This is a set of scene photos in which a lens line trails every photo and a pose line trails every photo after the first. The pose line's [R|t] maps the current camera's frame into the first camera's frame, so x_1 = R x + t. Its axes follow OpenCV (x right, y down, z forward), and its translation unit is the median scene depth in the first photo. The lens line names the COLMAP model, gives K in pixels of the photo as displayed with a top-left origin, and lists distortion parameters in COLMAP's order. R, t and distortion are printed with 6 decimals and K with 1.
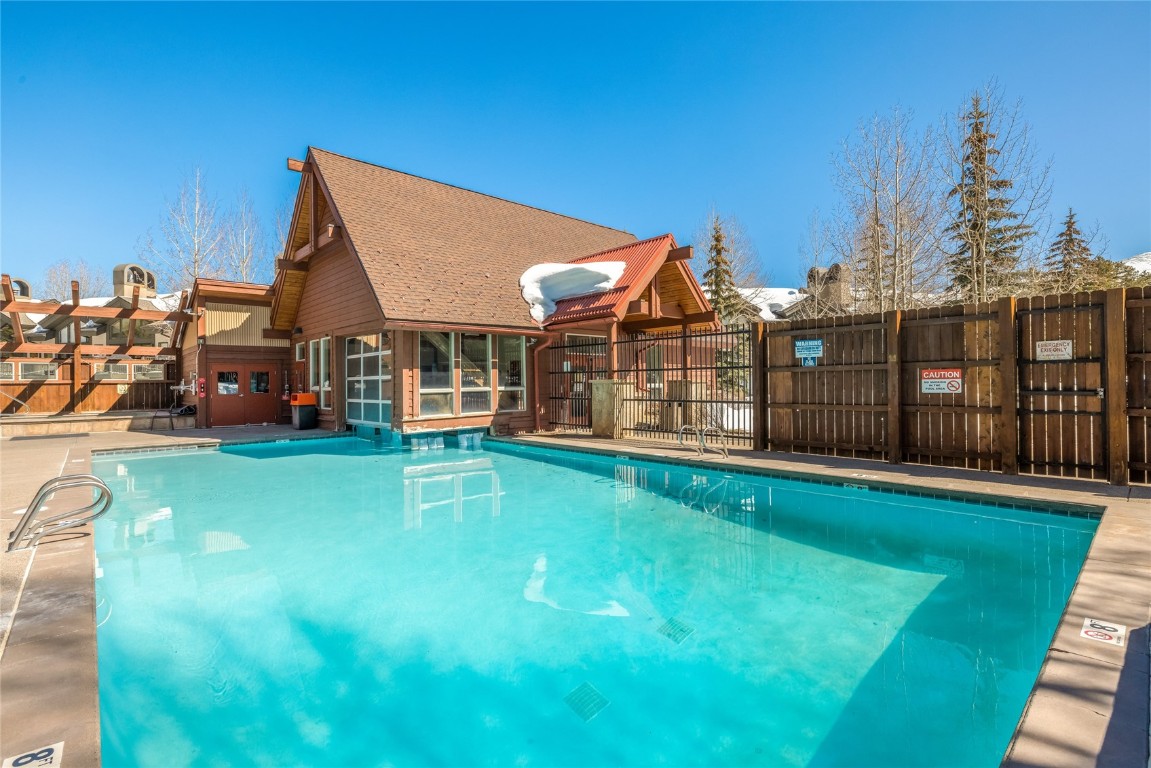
lens RADIAL K [[531.0, 0, 576.2], [0, 531.0, 384.4], [0, 0, 1]] dist [-0.001782, 0.000219]
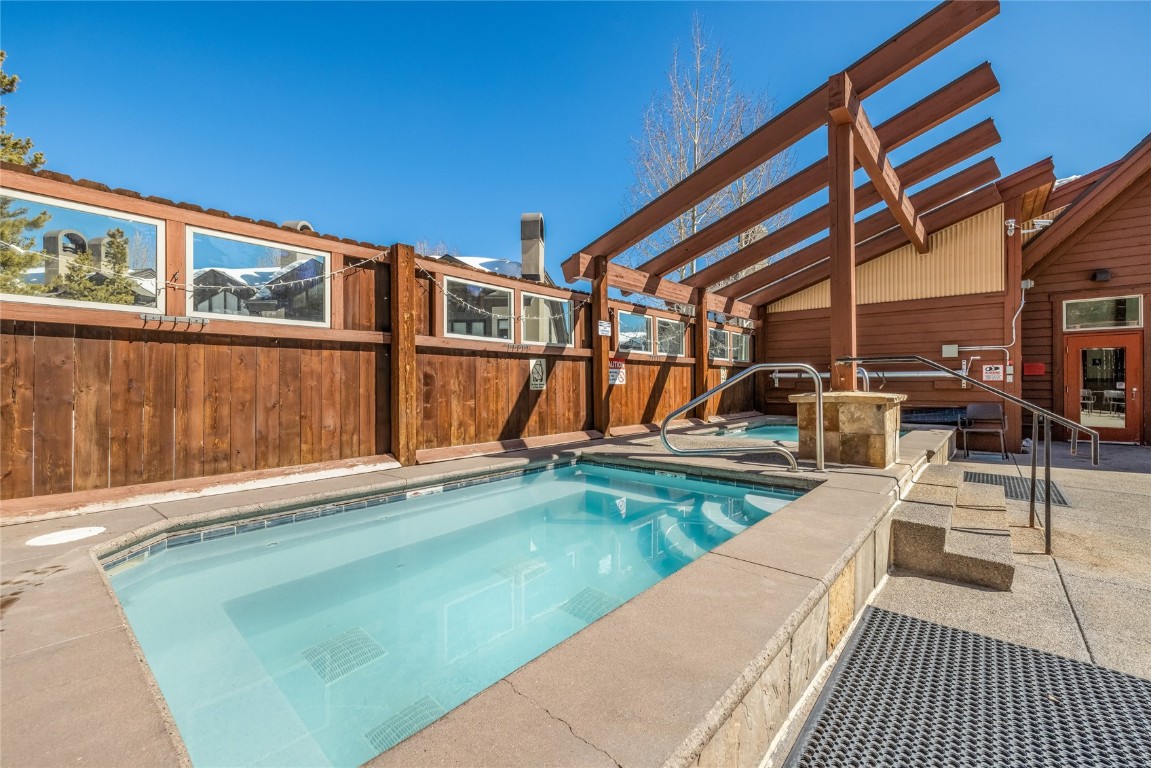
lens RADIAL K [[480.5, 0, 567.8], [0, 480.5, 380.7], [0, 0, 1]] dist [0.001684, 0.000260]
pose [[0.993773, 0.014658, 0.110455, -1.507495], [-0.014386, 0.999891, -0.003264, 0.023674], [-0.110491, 0.001655, 0.993876, 0.733829]]
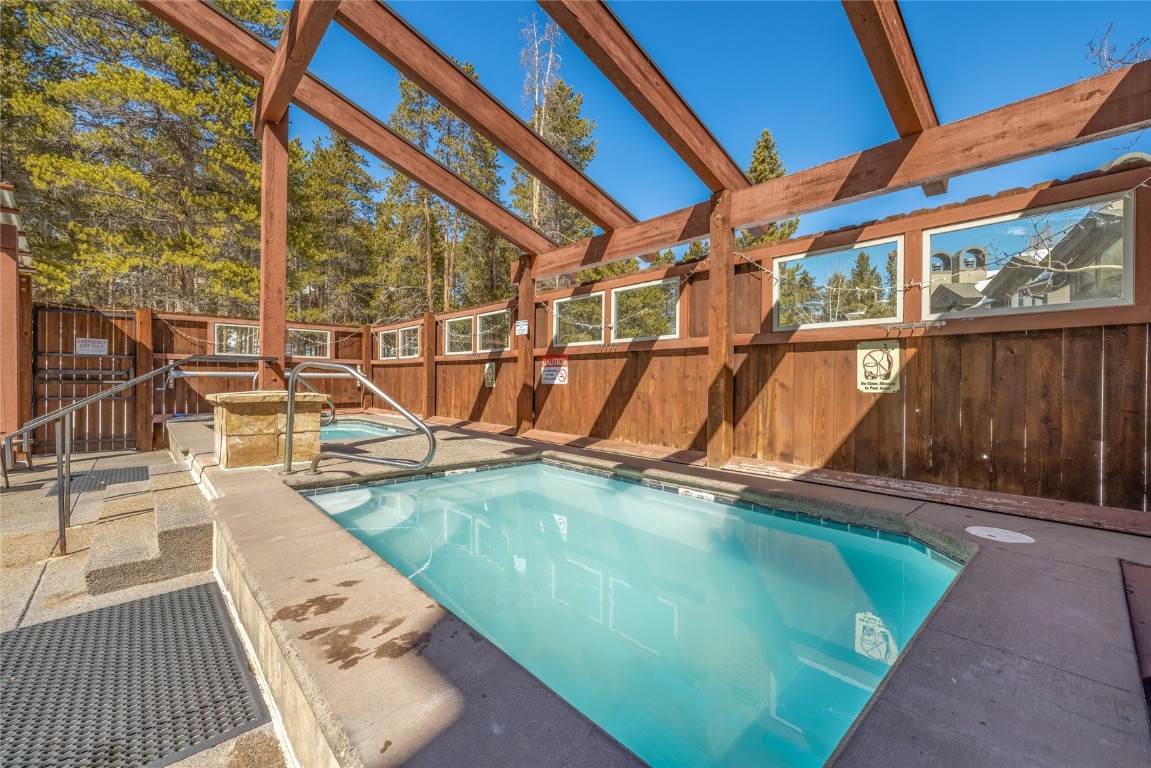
lens RADIAL K [[480.5, 0, 570.3], [0, 480.5, 381.2], [0, 0, 1]] dist [0.001684, 0.000260]
pose [[-0.009321, 0.016201, -0.999825, -0.952198], [-0.004769, 0.999857, 0.016246, 0.014944], [0.999945, 0.004919, -0.009242, 1.248654]]
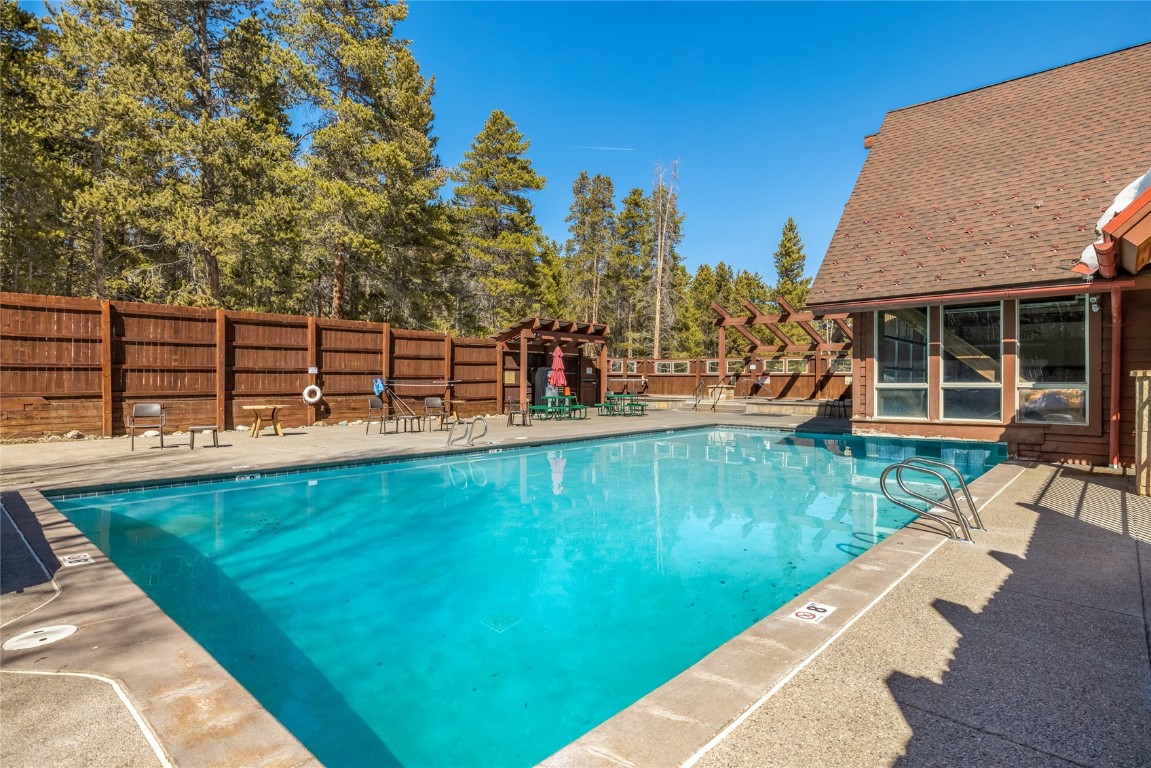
lens RADIAL K [[598.7, 0, 572.8], [0, 598.7, 380.7], [0, 0, 1]] dist [0.000113, -0.000162]
pose [[0.093076, 0.011619, -0.995591, 0.512756], [-0.006113, 0.999920, 0.011098, -0.002036], [0.995640, 0.005053, 0.093140, 0.413202]]
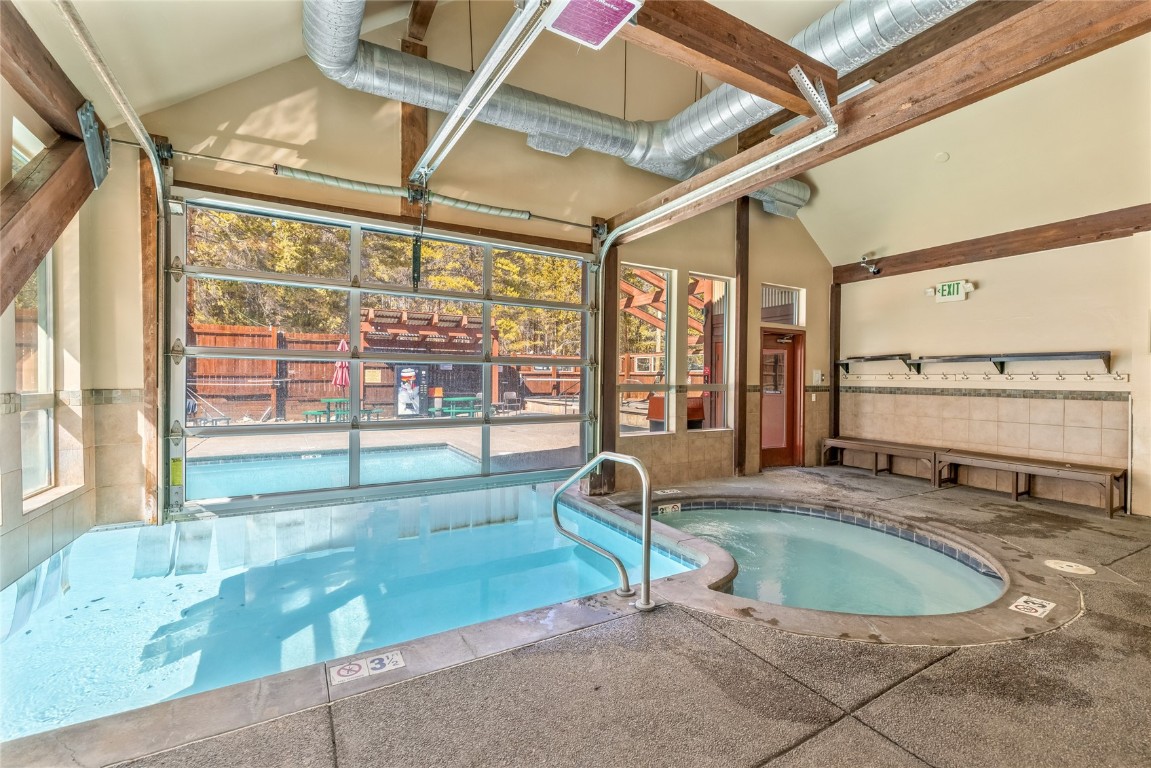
lens RADIAL K [[480.5, 0, 580.1], [0, 480.5, 385.9], [0, 0, 1]] dist [0.001684, 0.000260]
pose [[-0.236237, 0.009134, -0.971653, -0.138220], [0.002553, 0.999958, 0.008780, 0.024622], [0.971692, -0.000407, -0.236250, 1.257001]]
